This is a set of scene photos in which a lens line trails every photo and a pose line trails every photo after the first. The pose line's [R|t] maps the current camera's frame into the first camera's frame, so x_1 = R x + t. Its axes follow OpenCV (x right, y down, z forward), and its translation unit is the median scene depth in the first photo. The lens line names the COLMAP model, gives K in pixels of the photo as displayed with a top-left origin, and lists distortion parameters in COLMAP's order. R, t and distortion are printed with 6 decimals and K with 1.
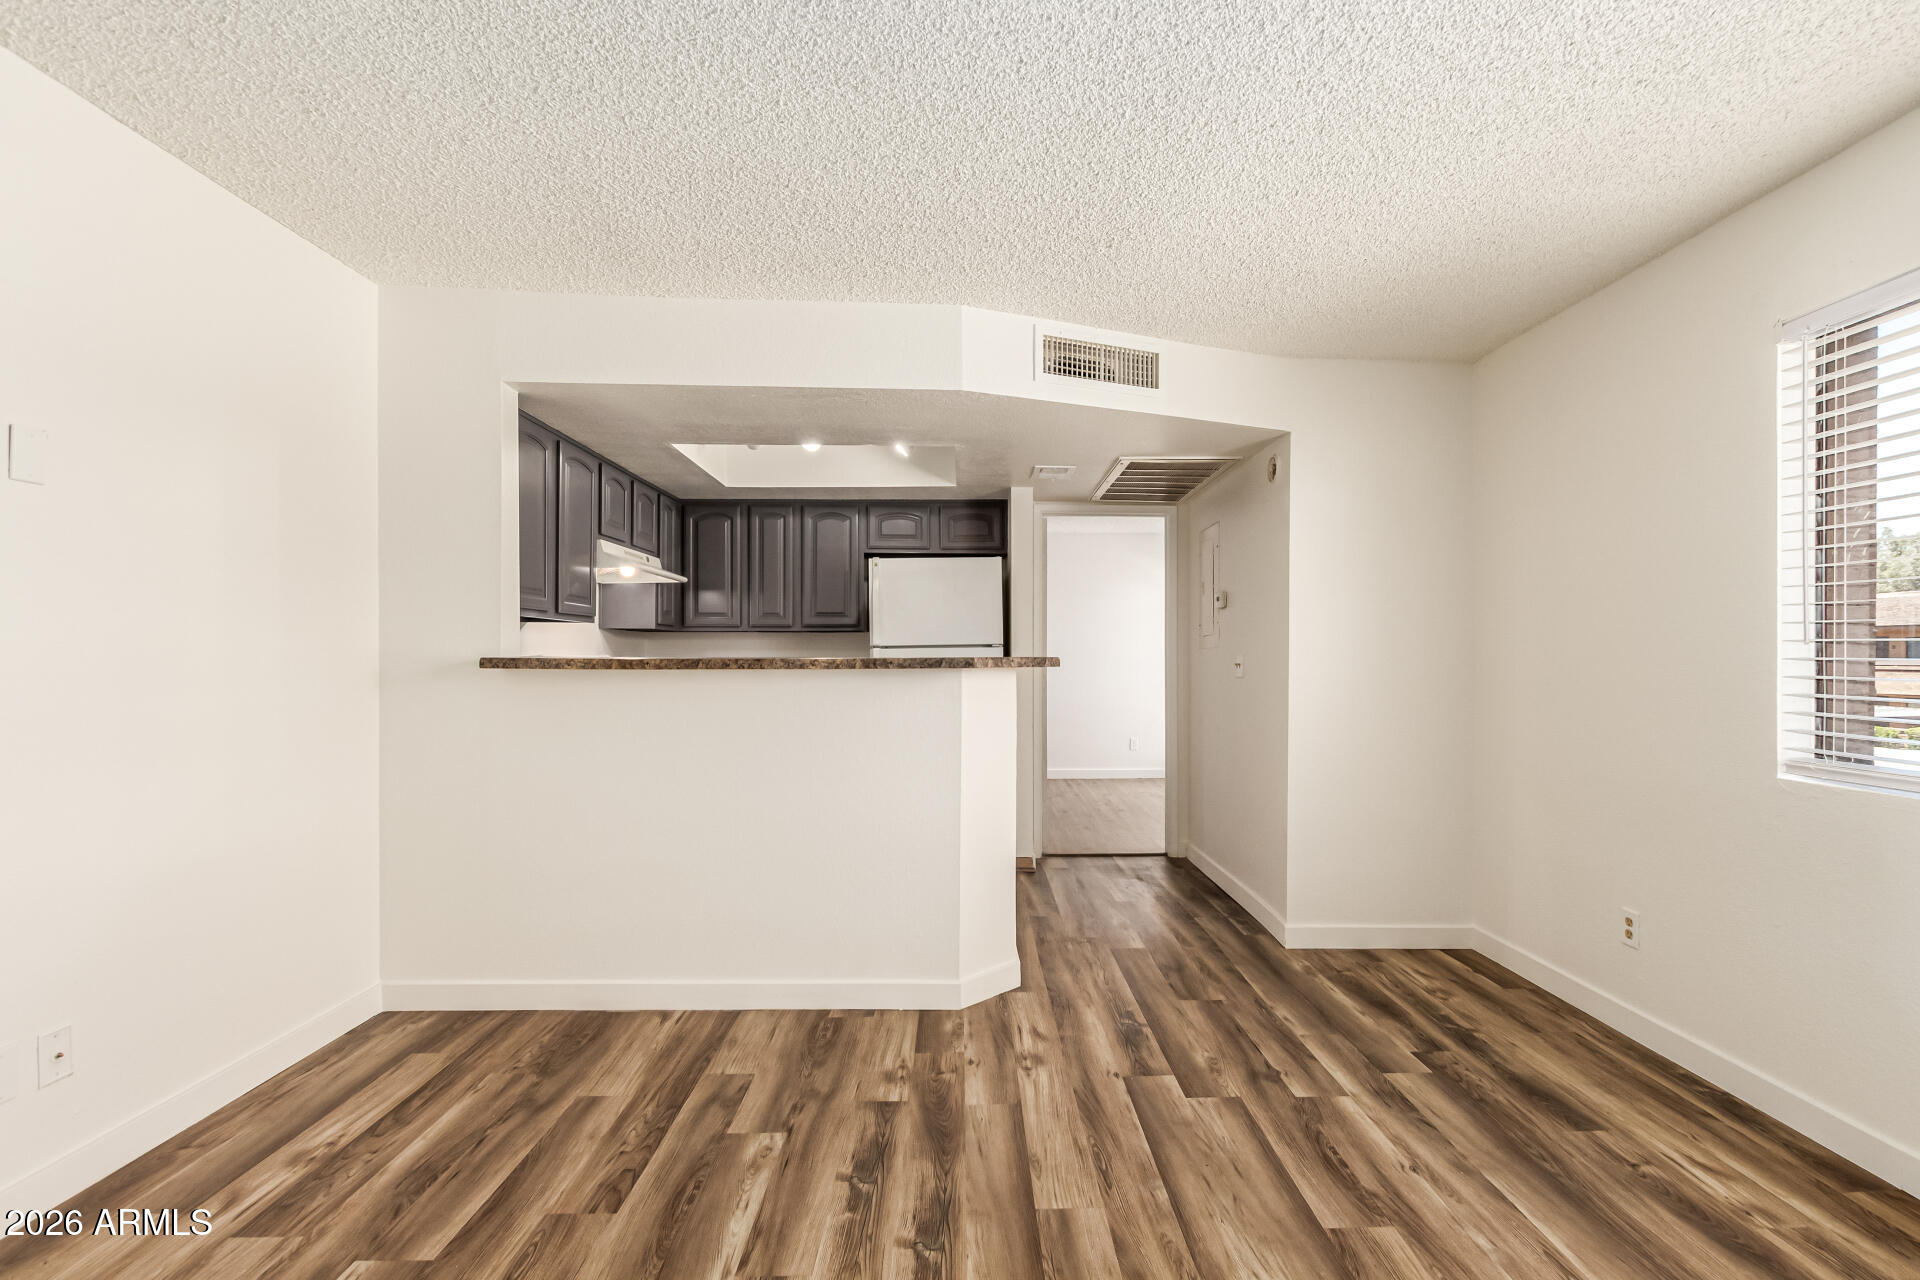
lens RADIAL K [[881.4, 0, 994.3], [0, 881.4, 645.4], [0, 0, 1]] dist [-0.000025, -0.001539]
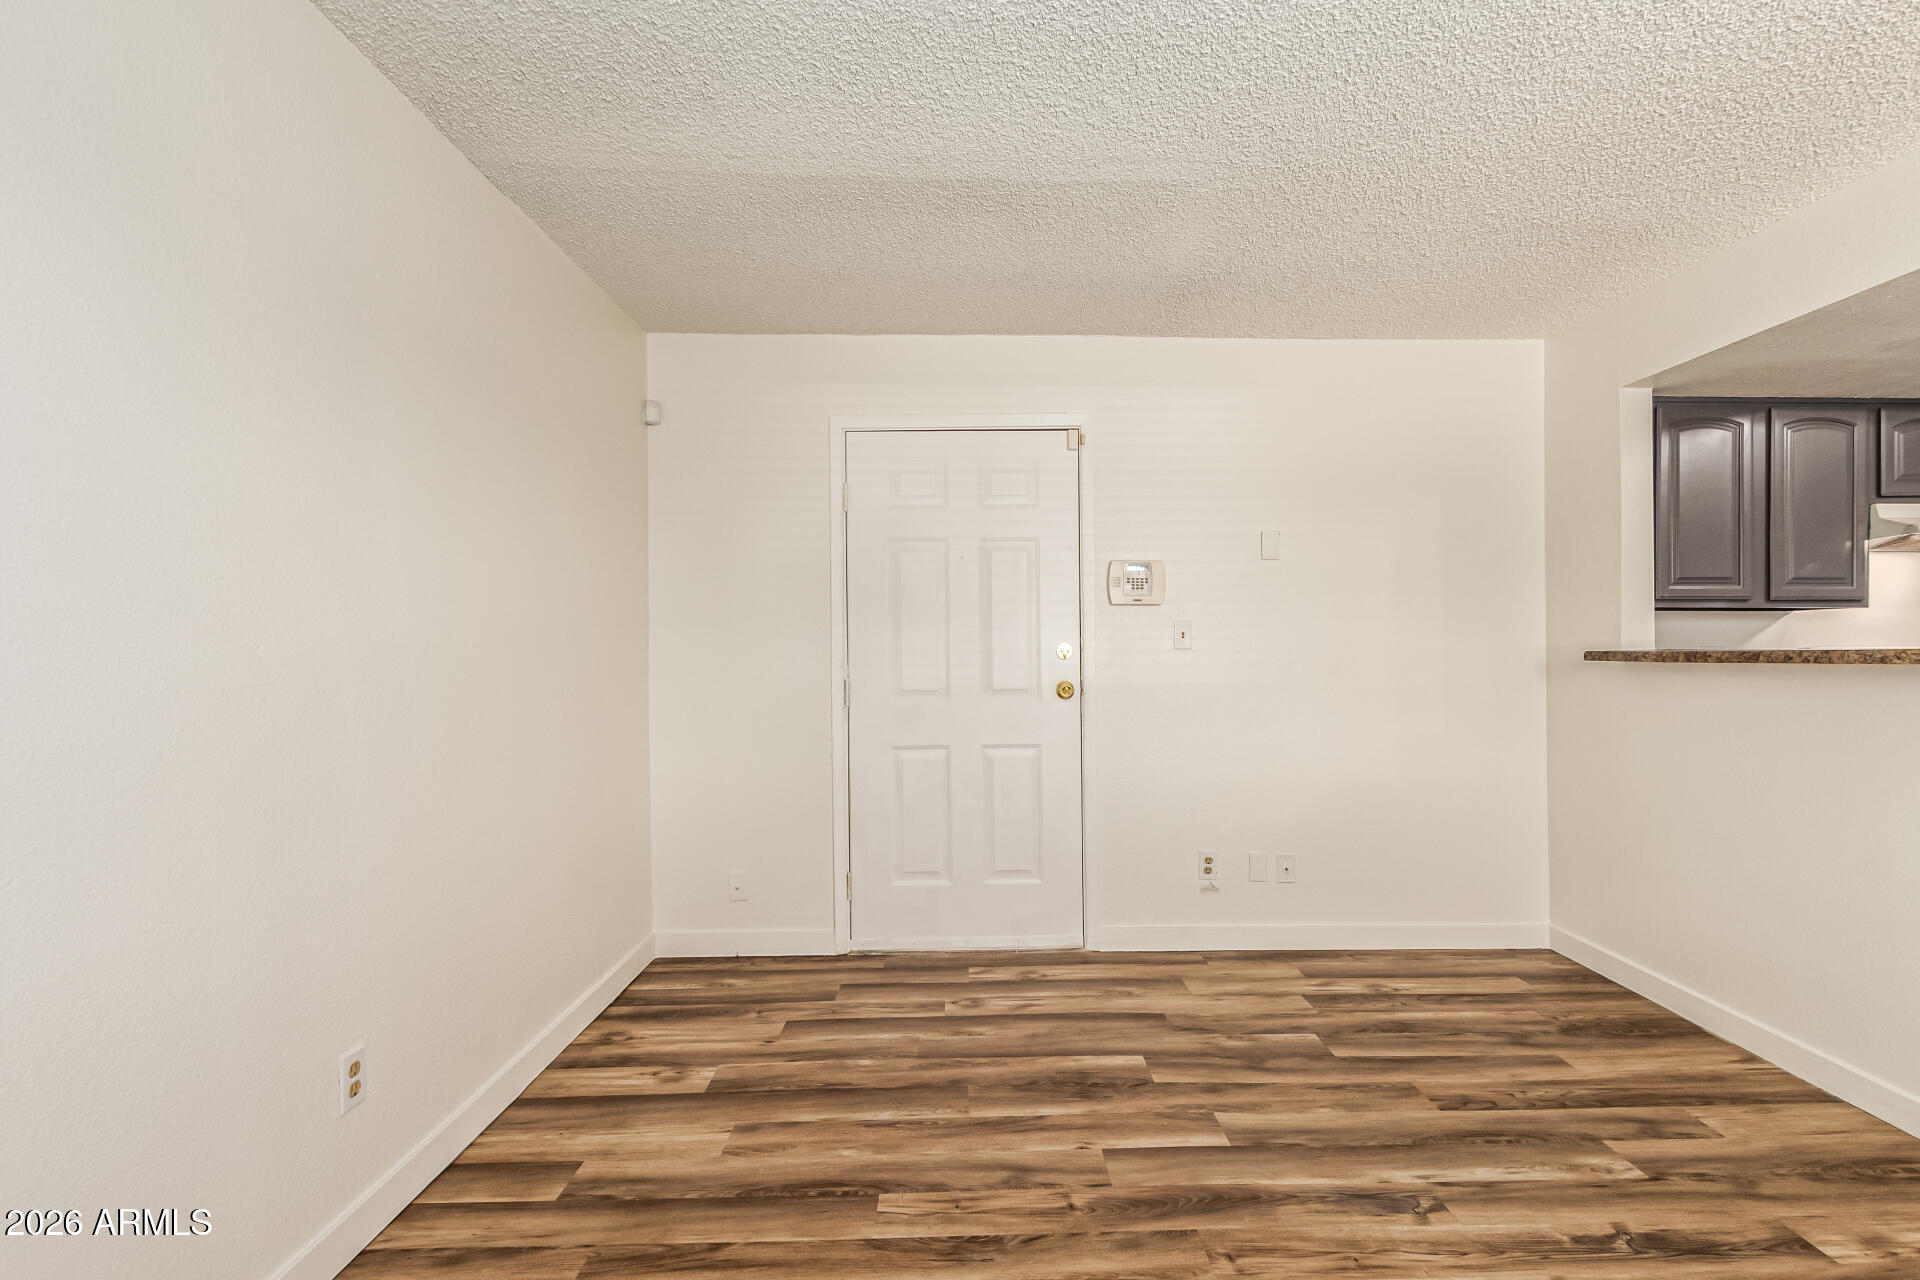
lens RADIAL K [[875.5, 0, 980.9], [0, 875.5, 645.8], [0, 0, 1]] dist [0.011981, -0.006427]
pose [[-0.010864, -0.010210, -0.999889, 0.635175], [0.017893, 0.999786, -0.010404, 0.006710], [0.999781, -0.018004, -0.010679, 0.316327]]
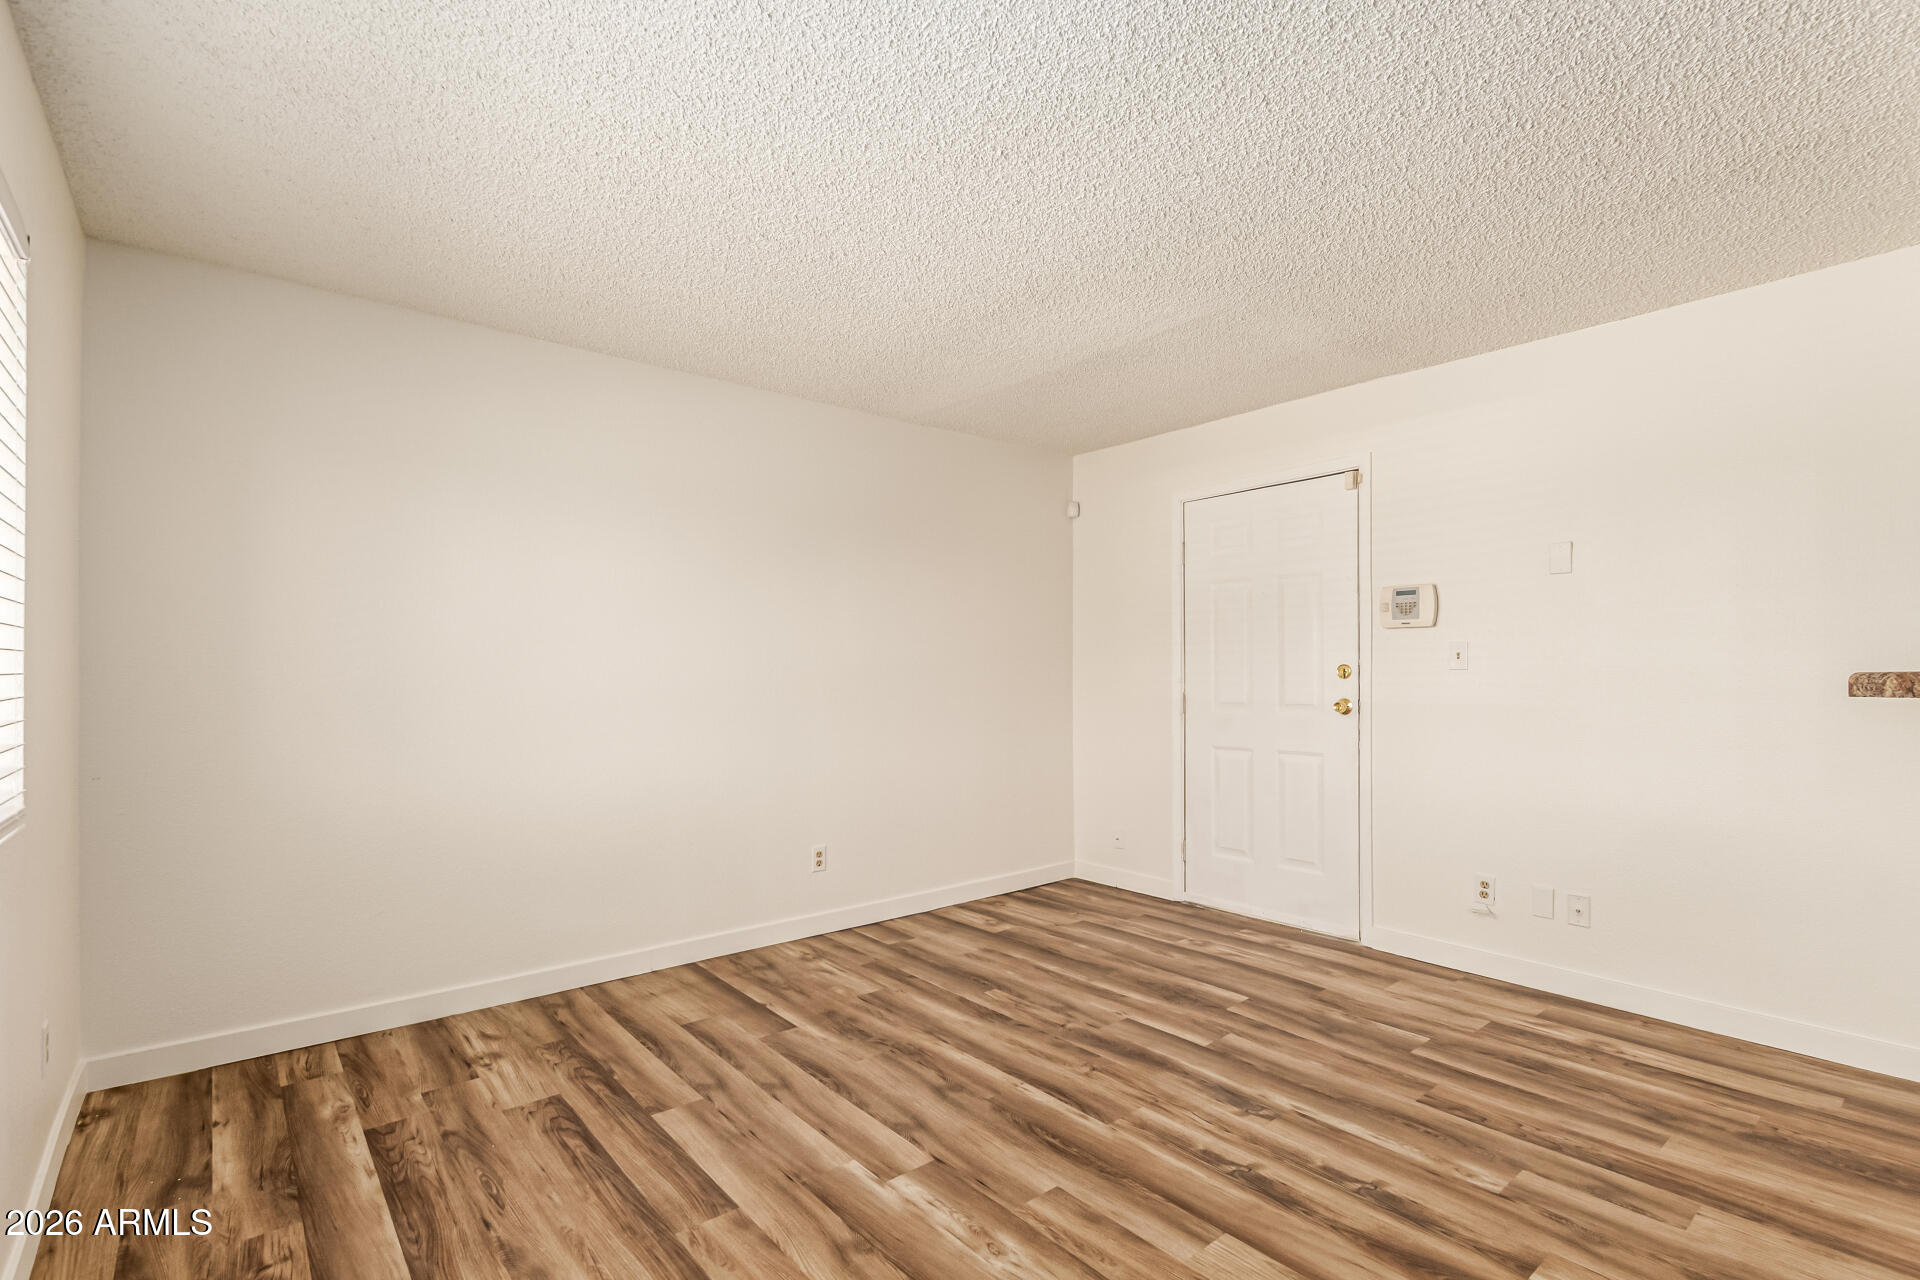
lens RADIAL K [[875.5, 0, 980.9], [0, 875.5, 645.8], [0, 0, 1]] dist [0.011981, -0.006427]
pose [[-0.779562, -0.016307, -0.626113, 0.721469], [0.010876, 0.999158, -0.039564, 0.012675], [0.626231, -0.037652, -0.778728, 1.312727]]
